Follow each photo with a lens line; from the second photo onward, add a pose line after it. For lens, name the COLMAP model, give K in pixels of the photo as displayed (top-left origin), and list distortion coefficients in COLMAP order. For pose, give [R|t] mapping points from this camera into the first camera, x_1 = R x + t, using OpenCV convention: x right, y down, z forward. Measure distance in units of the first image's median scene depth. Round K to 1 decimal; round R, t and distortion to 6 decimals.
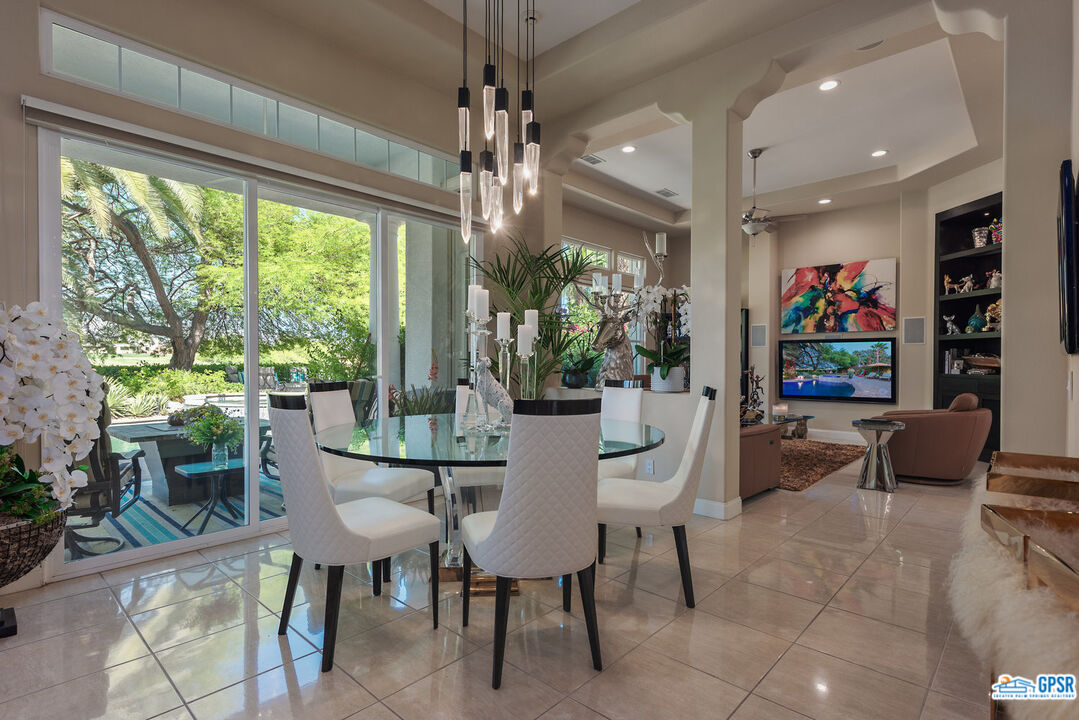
lens RADIAL K [[524.4, 0, 537.1], [0, 524.4, 367.3], [0, 0, 1]] dist [0.001840, -0.001023]
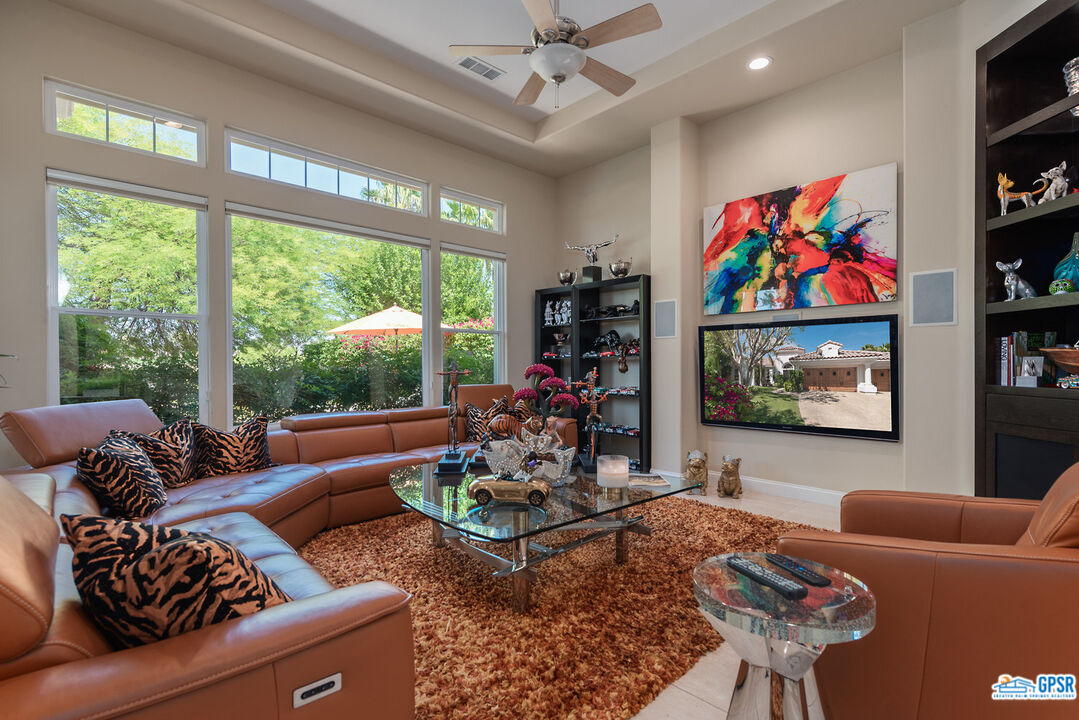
lens RADIAL K [[524.4, 0, 521.7], [0, 524.4, 364.9], [0, 0, 1]] dist [0.001840, -0.001023]
pose [[0.998145, 0.000860, -0.060879, 0.345029], [-0.001651, 0.999915, -0.012935, 0.000274], [0.060863, 0.013012, 0.998061, 0.461009]]
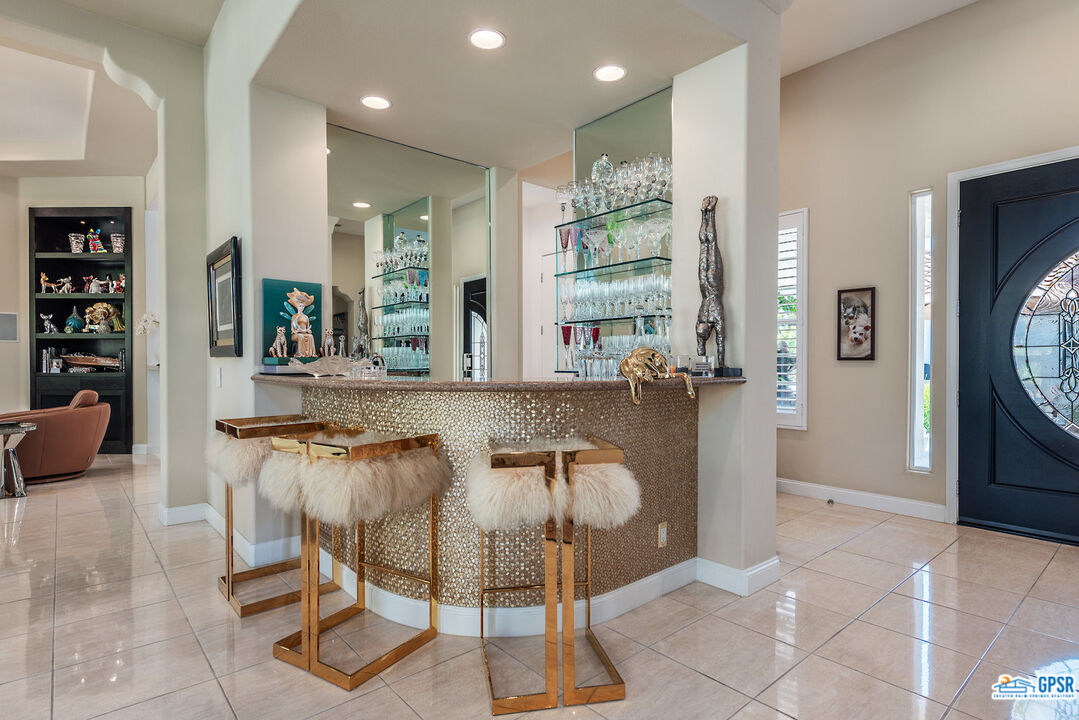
lens RADIAL K [[539.5, 0, 536.5], [0, 539.5, 366.0], [0, 0, 1]] dist [0.006160, 0.001537]
pose [[0.098854, -0.010081, 0.995051, -0.131635], [0.010470, 0.999904, 0.009090, -0.000303], [-0.995047, 0.009520, 0.098950, -0.021110]]
